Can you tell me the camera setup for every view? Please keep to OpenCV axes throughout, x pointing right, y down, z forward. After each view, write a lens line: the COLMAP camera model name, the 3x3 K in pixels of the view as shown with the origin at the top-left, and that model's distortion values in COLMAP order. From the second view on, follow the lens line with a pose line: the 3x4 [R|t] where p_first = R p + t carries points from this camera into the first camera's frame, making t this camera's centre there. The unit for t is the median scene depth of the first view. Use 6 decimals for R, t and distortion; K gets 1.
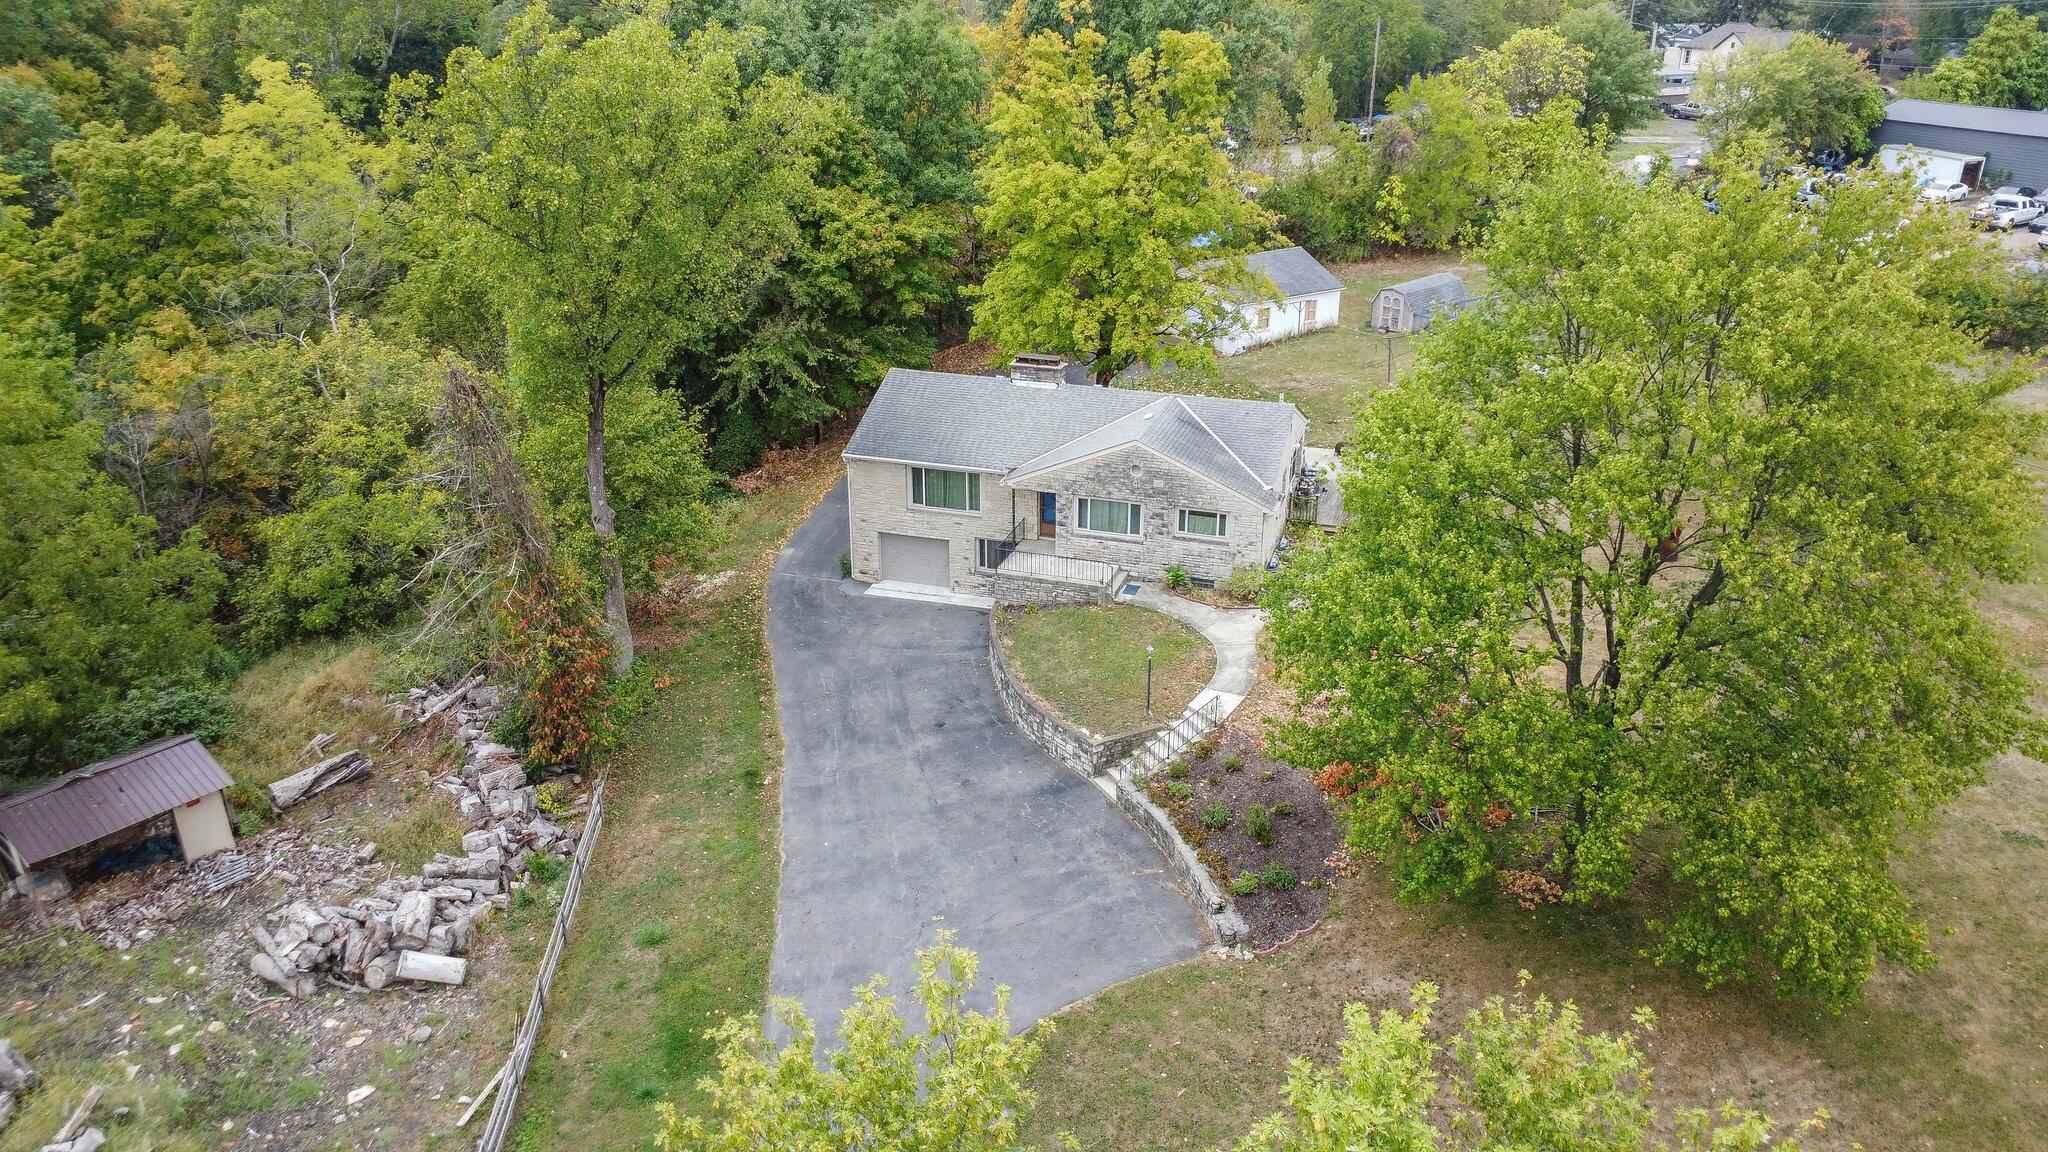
lens RADIAL K [[1485.8, 0, 1015.3], [0, 1485.8, 551.7], [0, 0, 1]] dist [-0.031054, -0.007237]
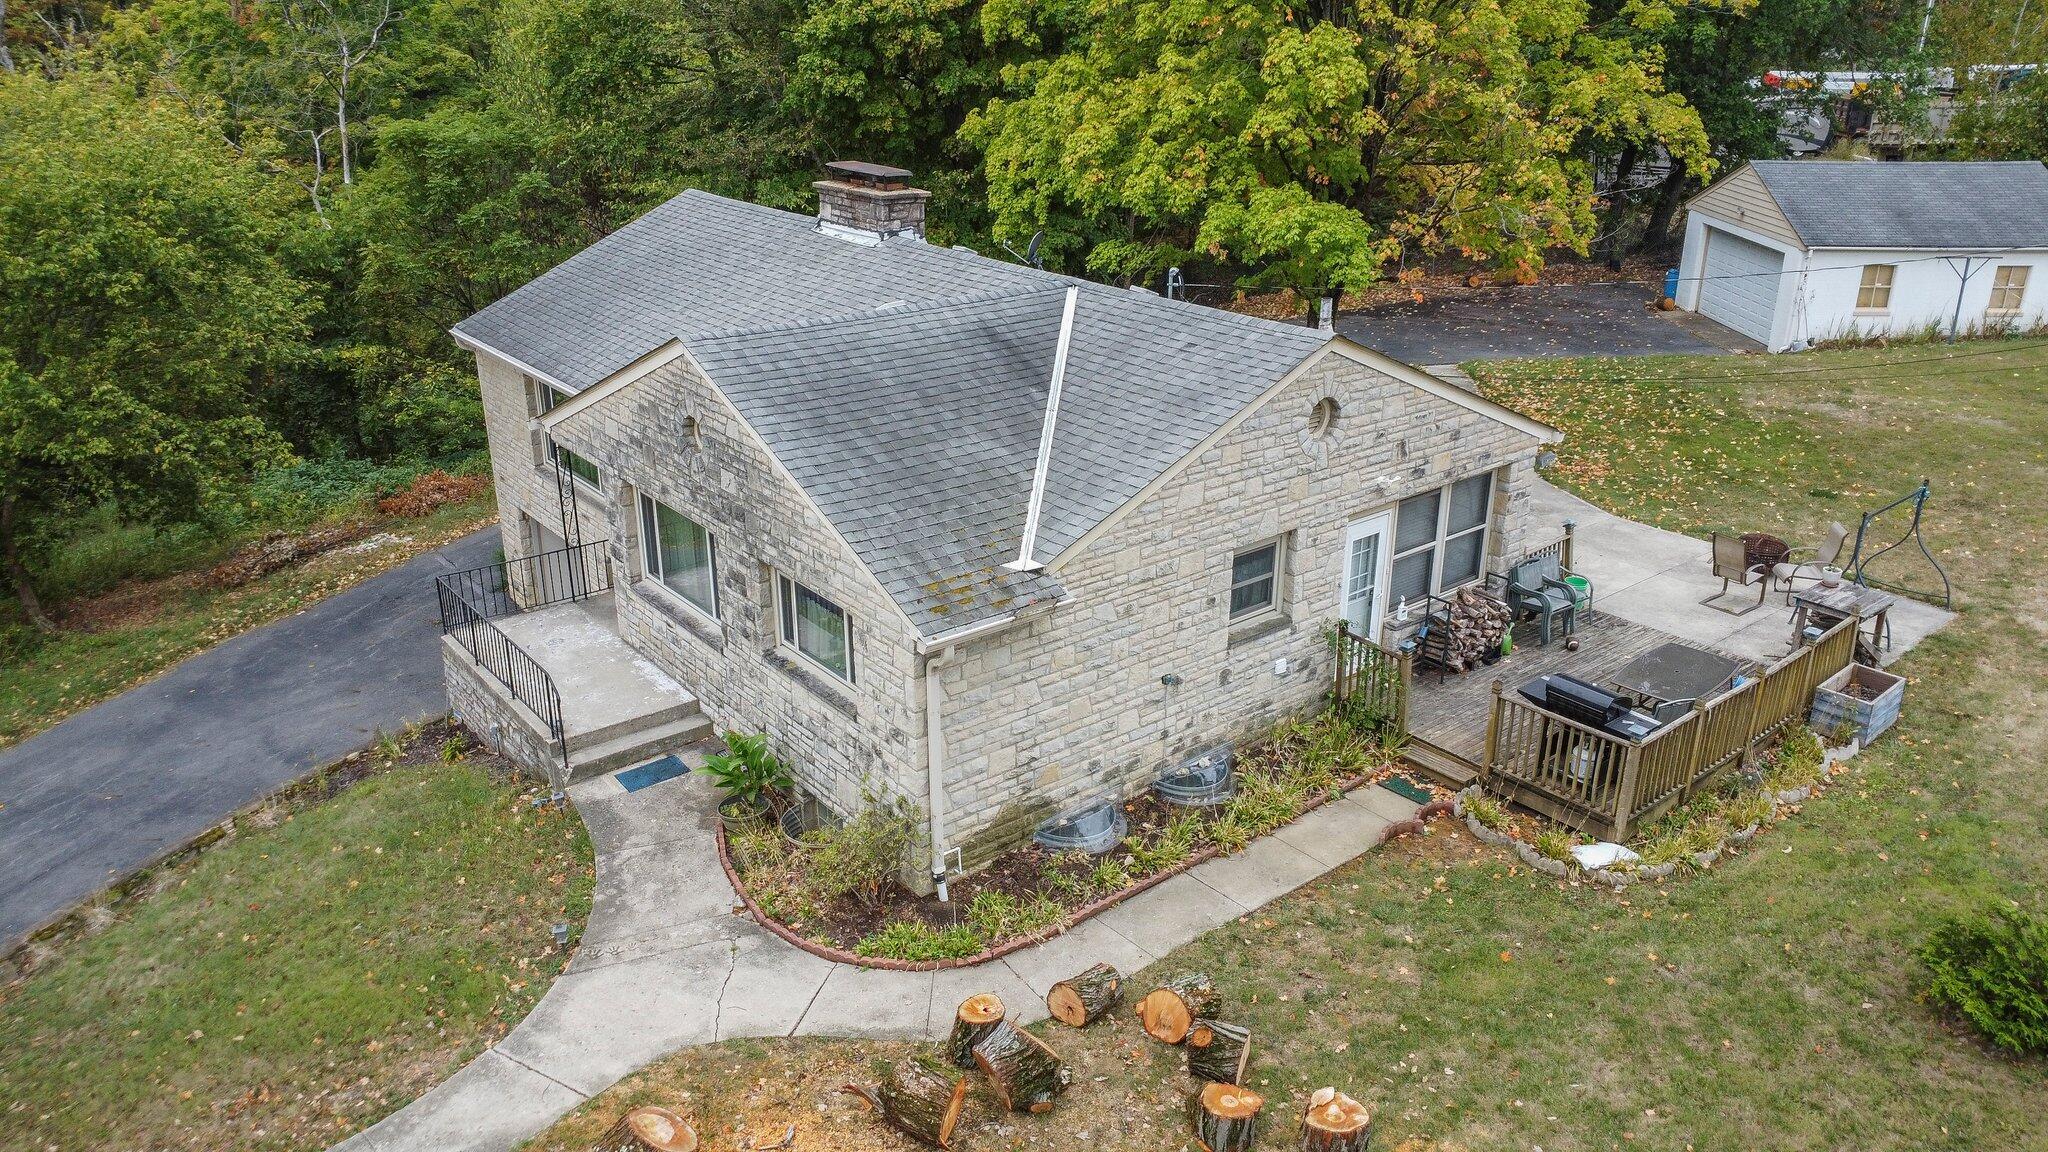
lens RADIAL K [[1485.8, 0, 1015.3], [0, 1485.8, 551.7], [0, 0, 1]] dist [-0.031054, -0.007237]
pose [[0.828942, 0.199649, -0.522490, 0.298392], [-0.211361, 0.976674, 0.037869, -0.052501], [0.517863, 0.079043, 0.851804, 0.697870]]
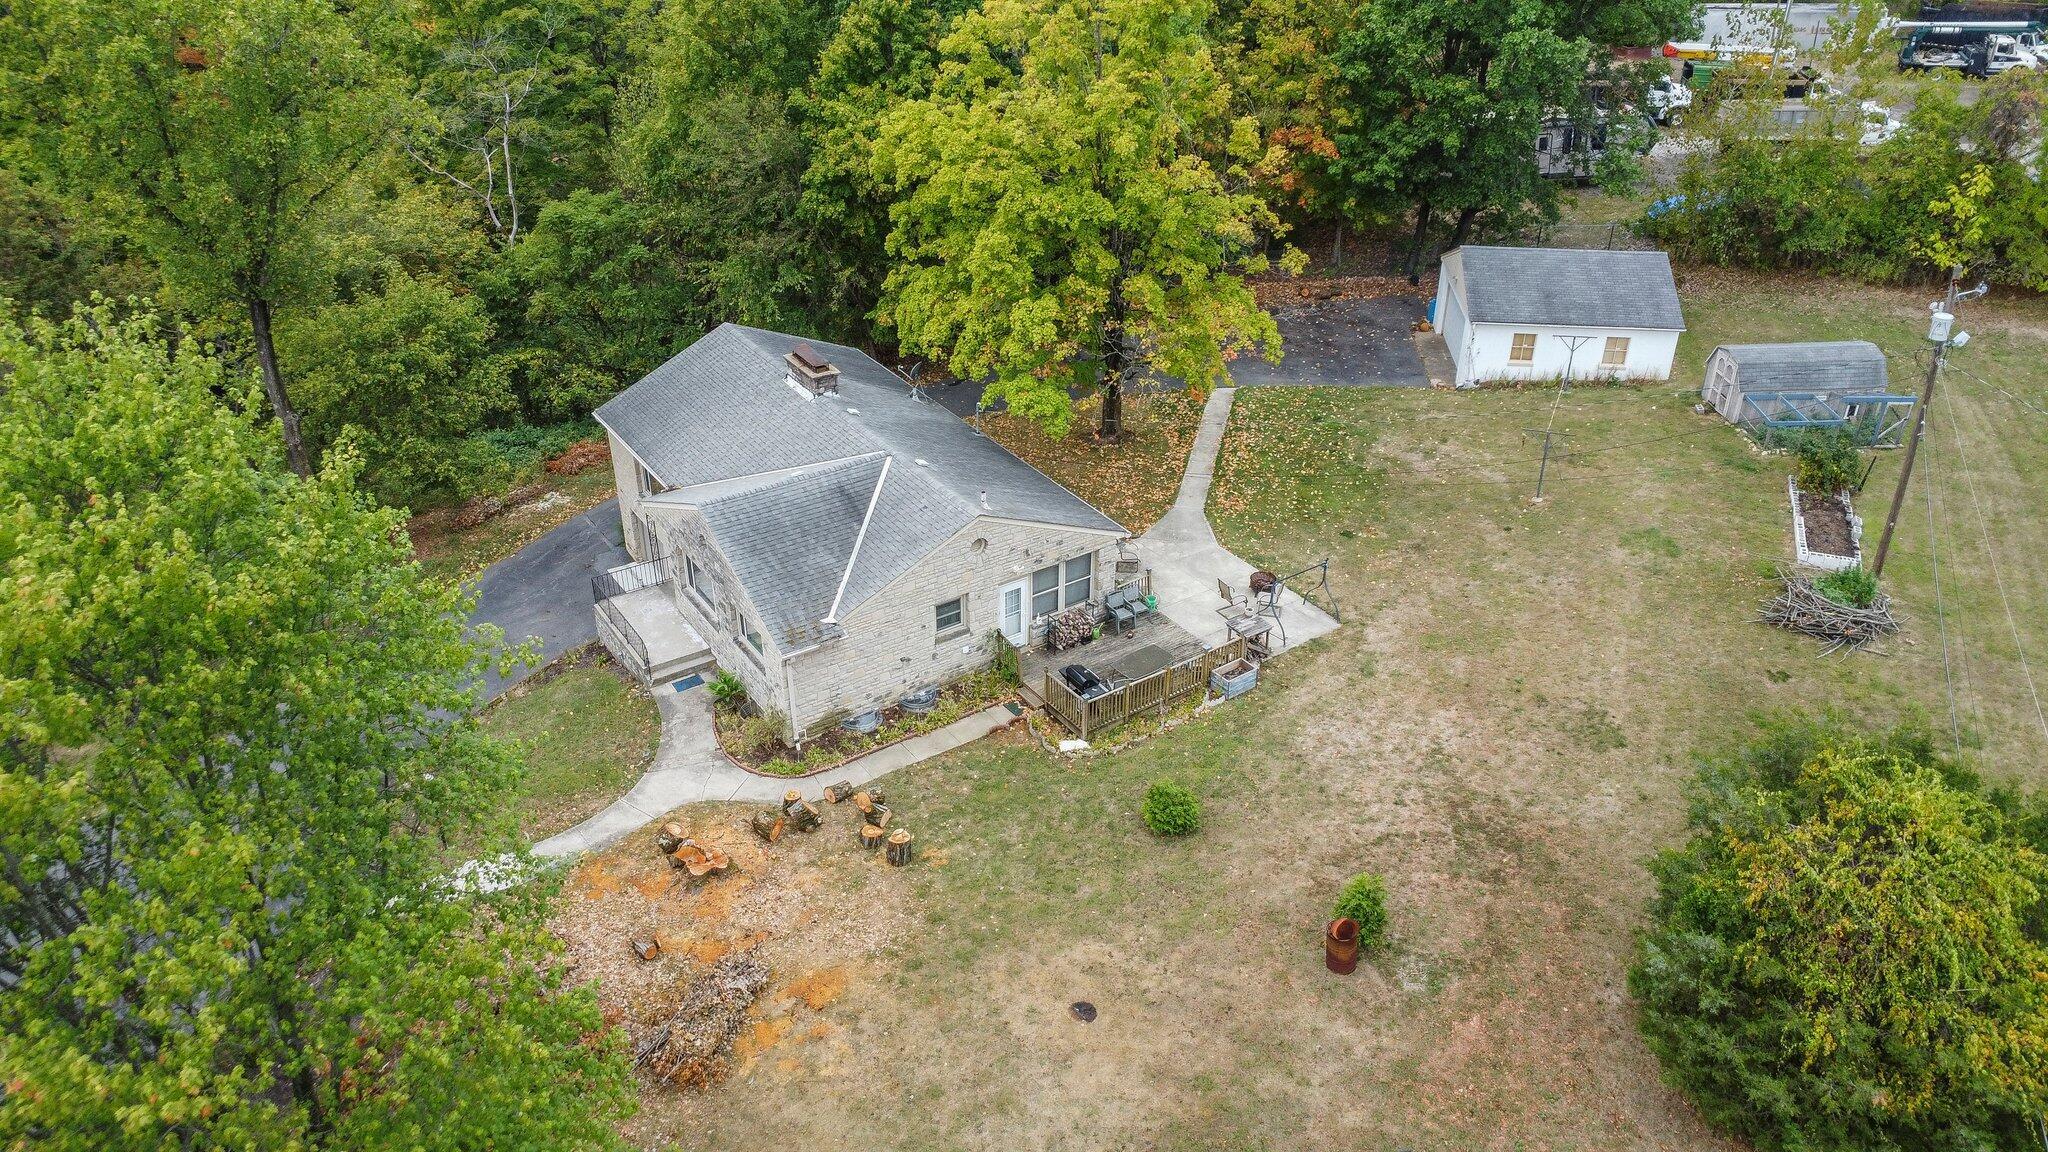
lens RADIAL K [[1485.8, 0, 1015.3], [0, 1485.8, 551.7], [0, 0, 1]] dist [-0.031054, -0.007237]
pose [[0.779858, 0.311949, -0.542687, 0.576624], [-0.236326, 0.949540, 0.206211, -0.227254], [0.579630, -0.032564, 0.814229, 0.435498]]
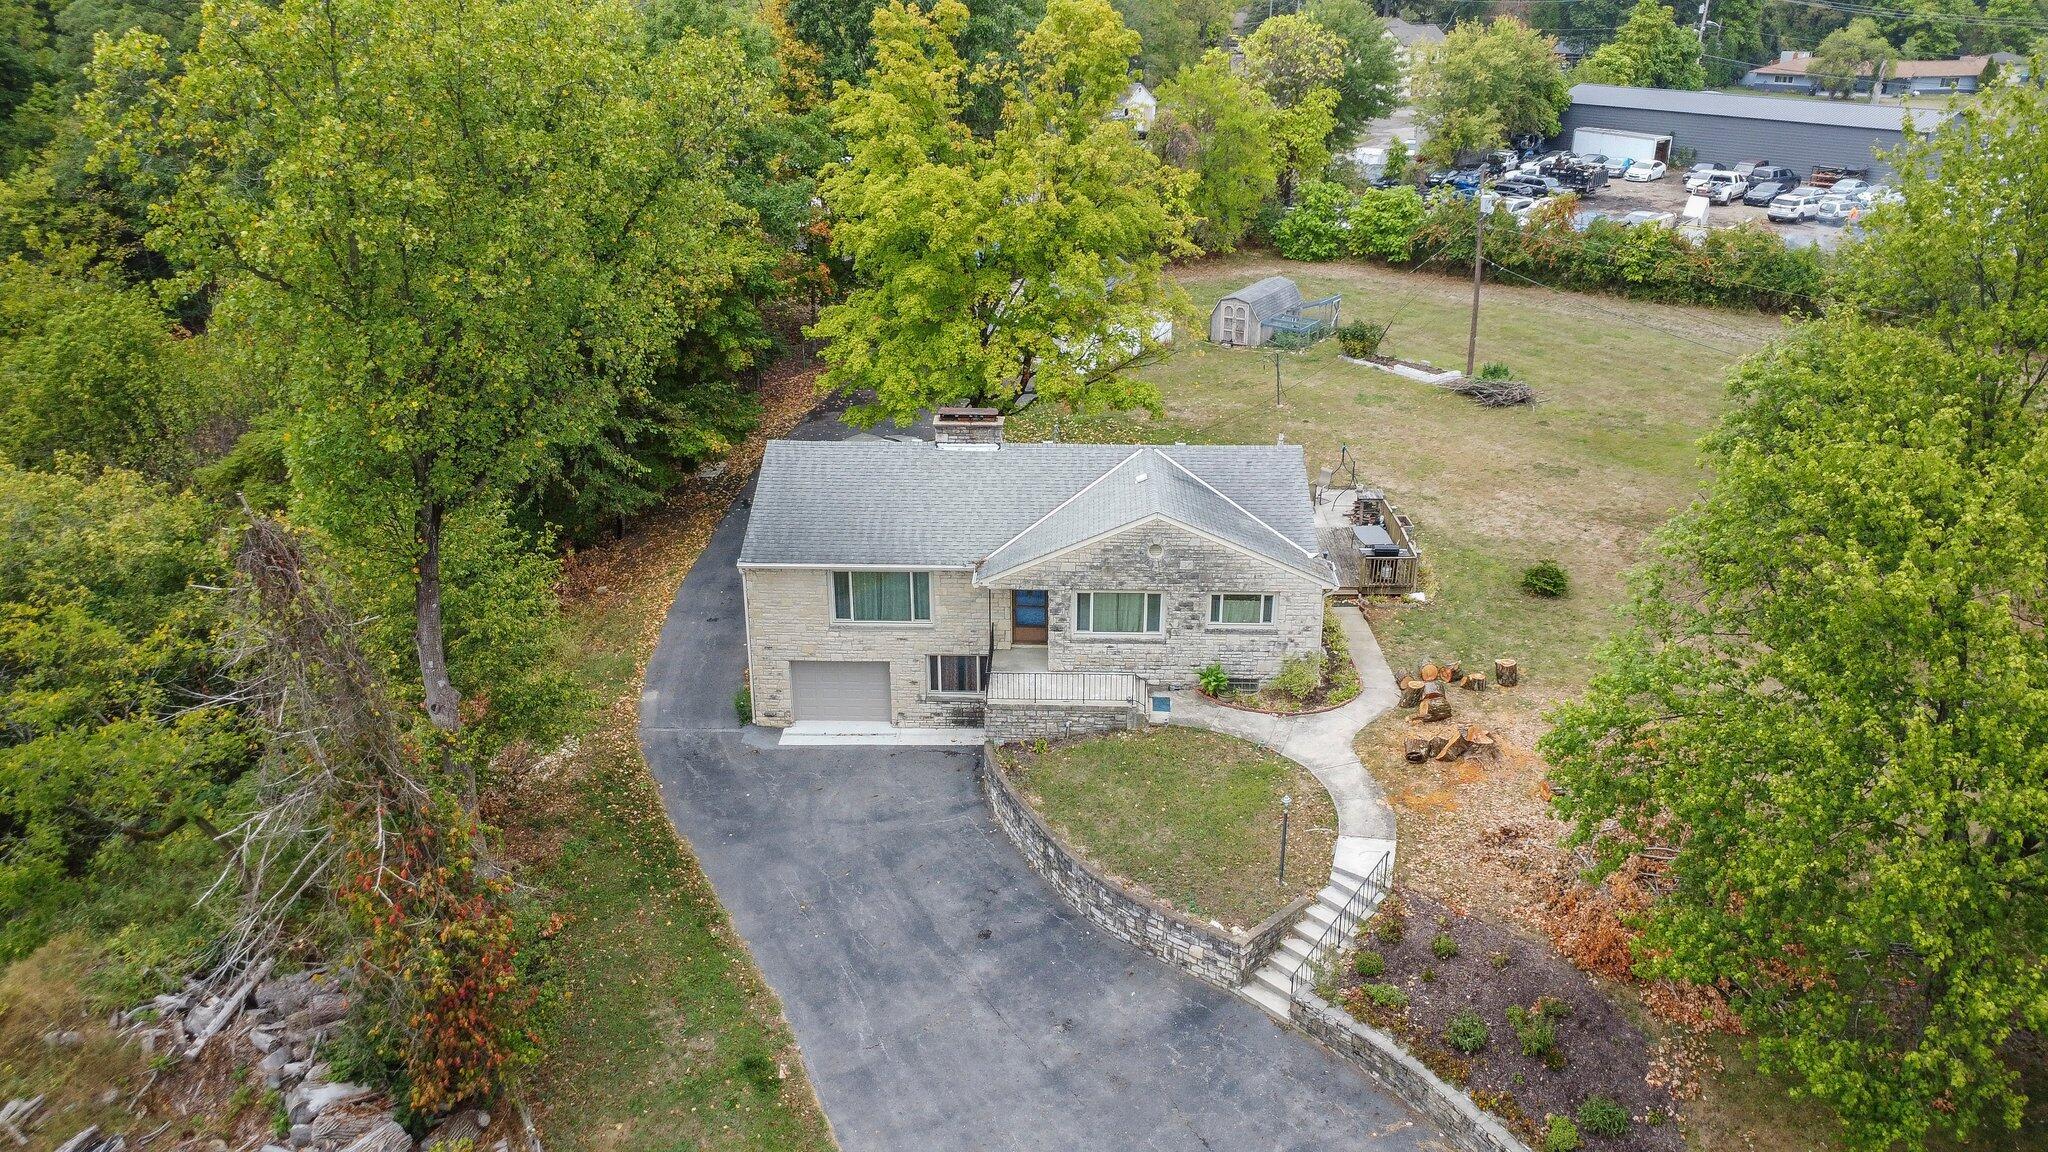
lens RADIAL K [[1485.8, 0, 1015.3], [0, 1485.8, 551.7], [0, 0, 1]] dist [-0.031054, -0.007237]
pose [[0.962531, -0.102116, 0.251211, -0.169927], [0.105452, 0.994424, 0.000183, -0.057697], [-0.249829, 0.026314, 0.967932, 0.250607]]
